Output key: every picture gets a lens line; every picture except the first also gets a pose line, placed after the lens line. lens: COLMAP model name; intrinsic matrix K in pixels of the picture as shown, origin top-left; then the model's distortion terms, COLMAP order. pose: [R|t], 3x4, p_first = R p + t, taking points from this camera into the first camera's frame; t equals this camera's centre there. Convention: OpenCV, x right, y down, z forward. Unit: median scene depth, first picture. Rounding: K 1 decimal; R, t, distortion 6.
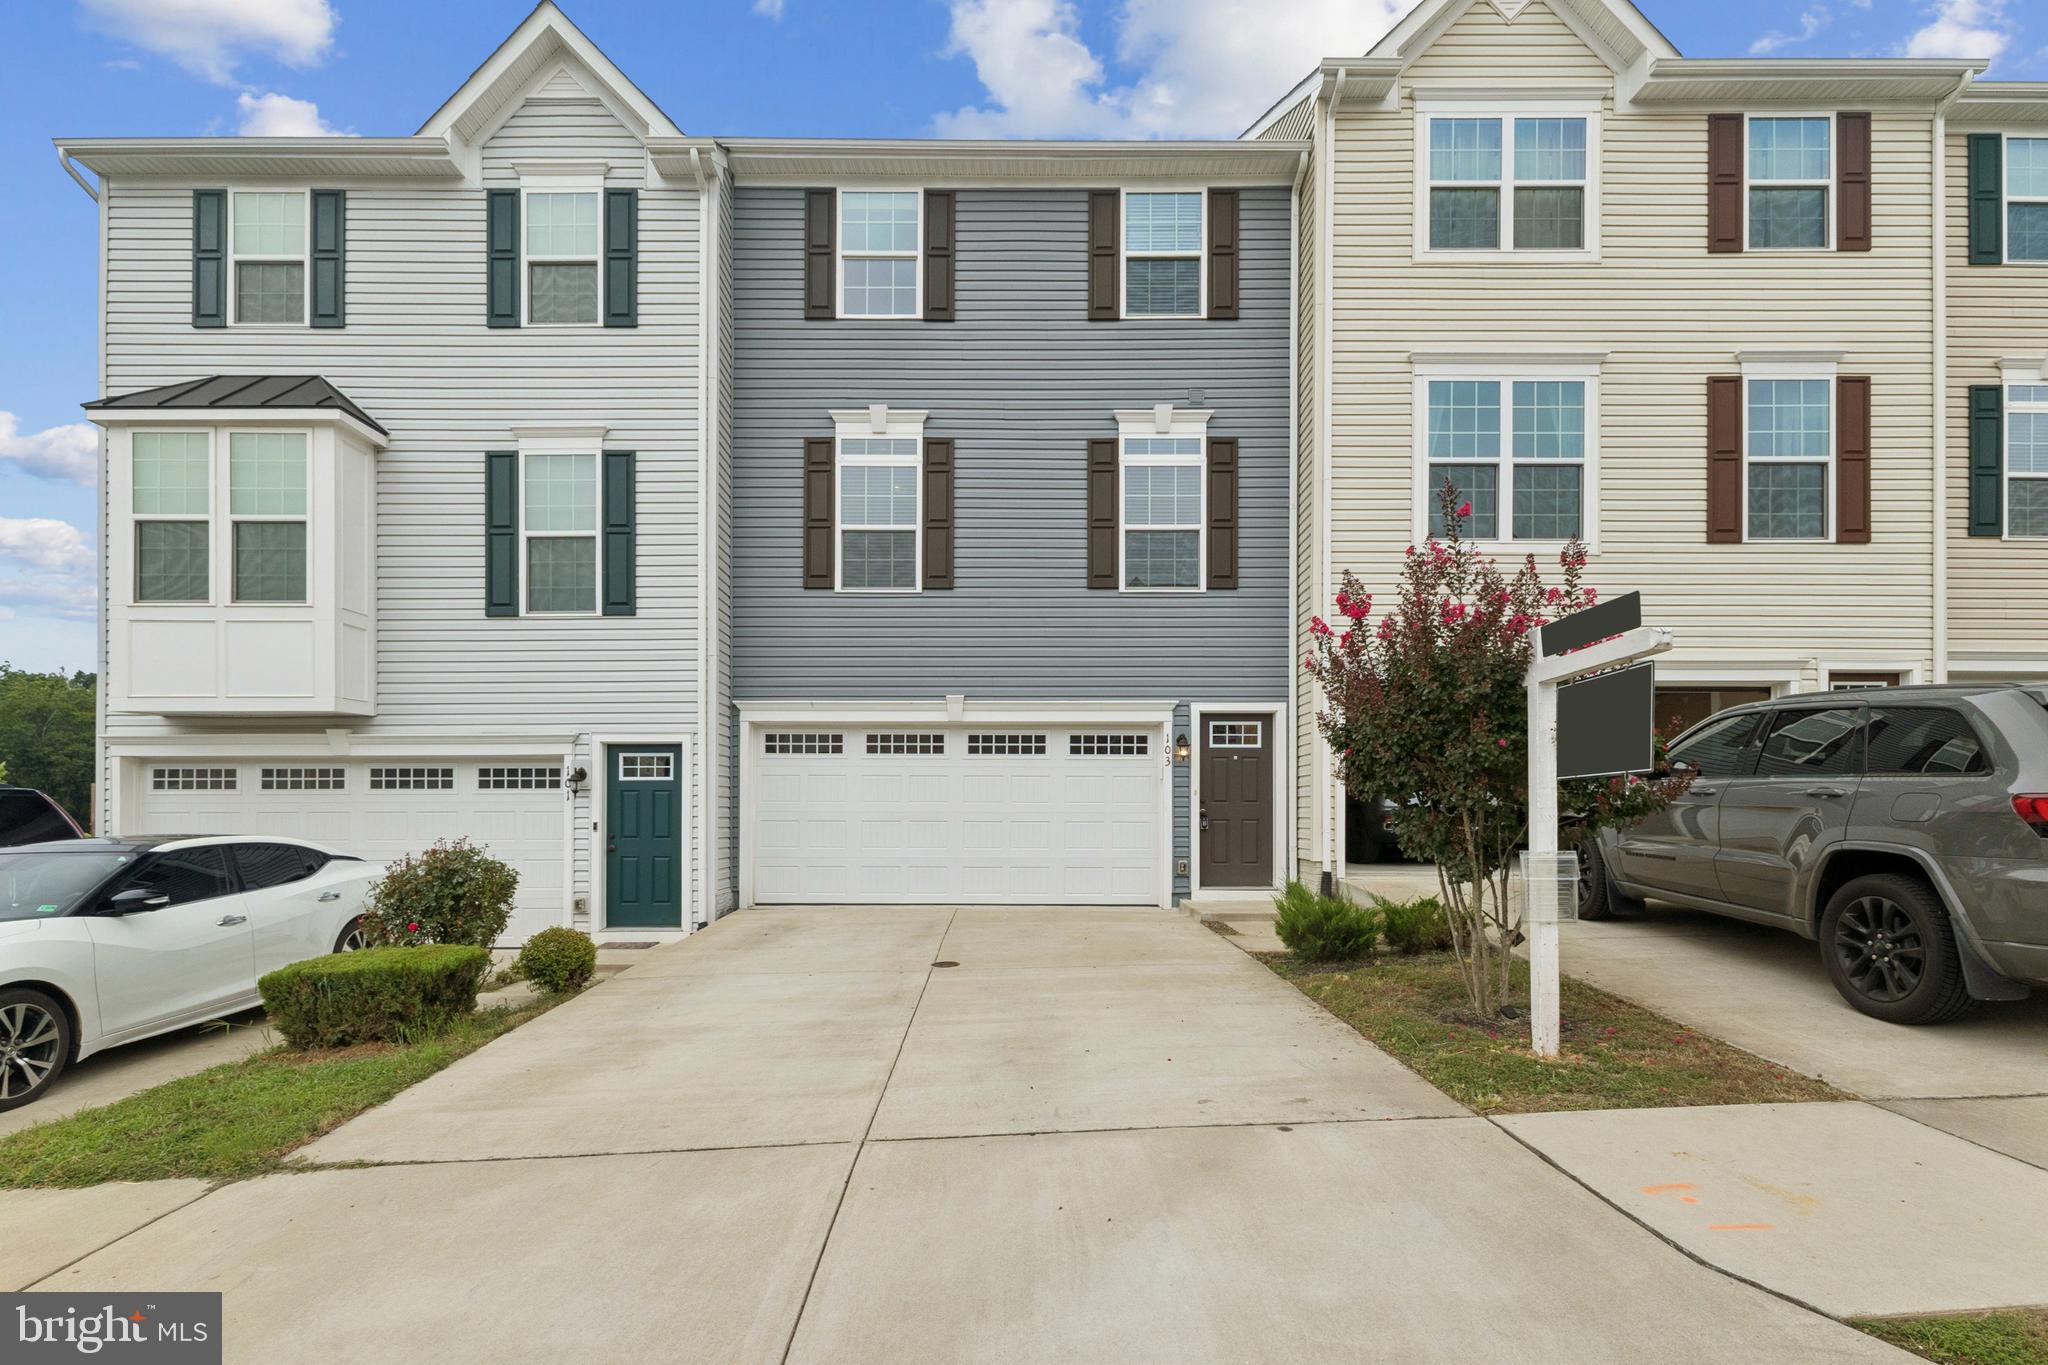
lens RADIAL K [[904.6, 0, 1046.2], [0, 904.6, 777.6], [0, 0, 1]] dist [0.013634, -0.003016]
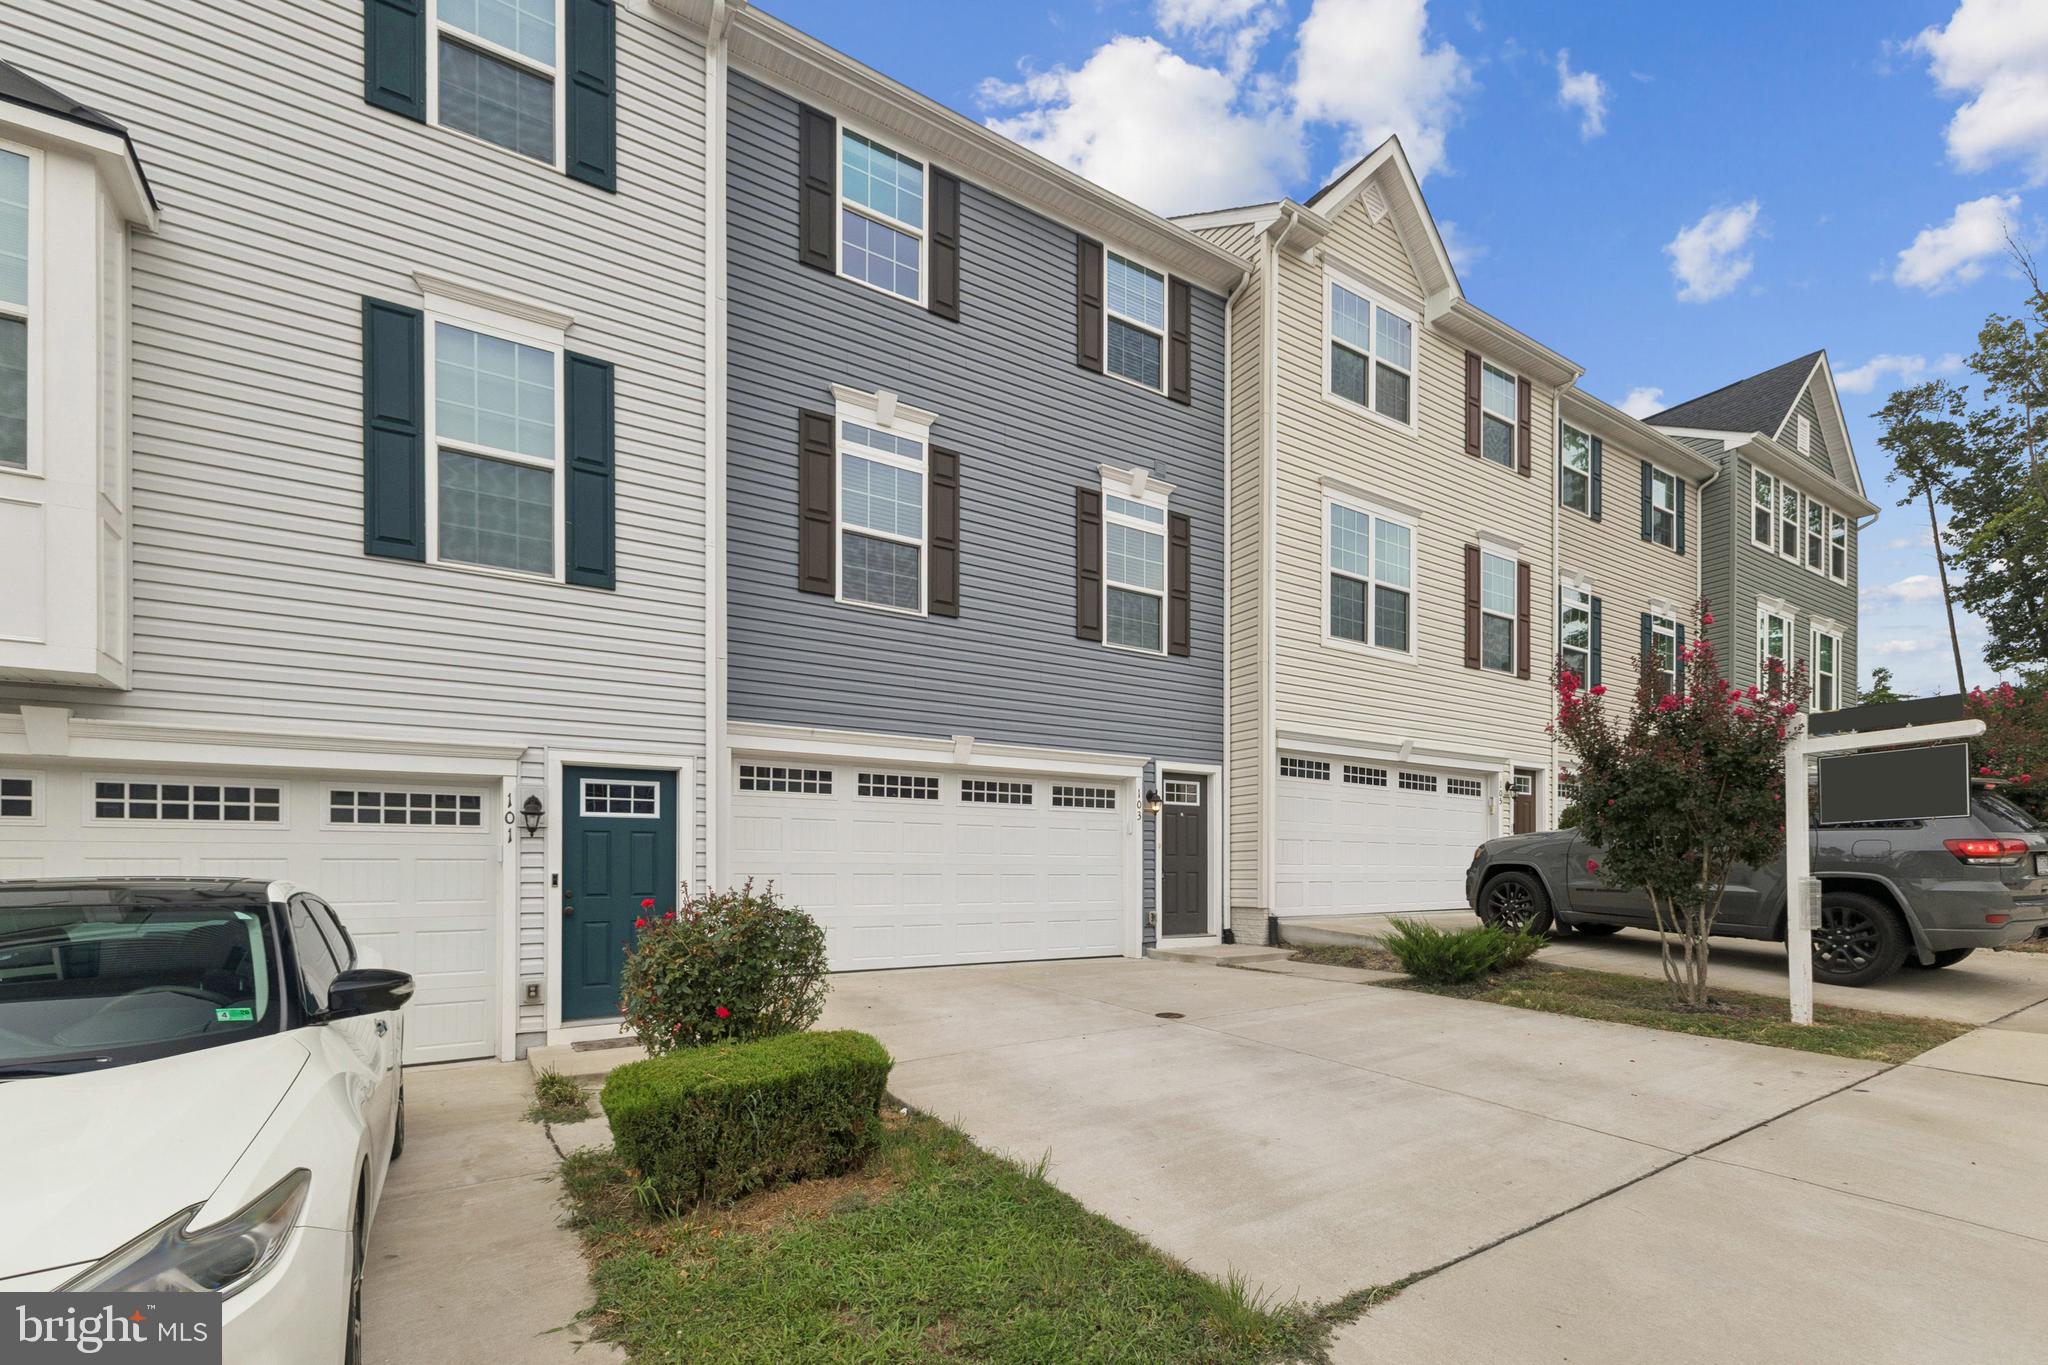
lens RADIAL K [[904.6, 0, 961.7], [0, 904.6, 856.6], [0, 0, 1]] dist [0.013634, -0.003016]
pose [[0.851511, 0.009482, 0.524251, -0.579536], [-0.011441, 0.999934, 0.000497, 0.030689], [-0.524212, -0.006421, 0.851564, 0.224792]]
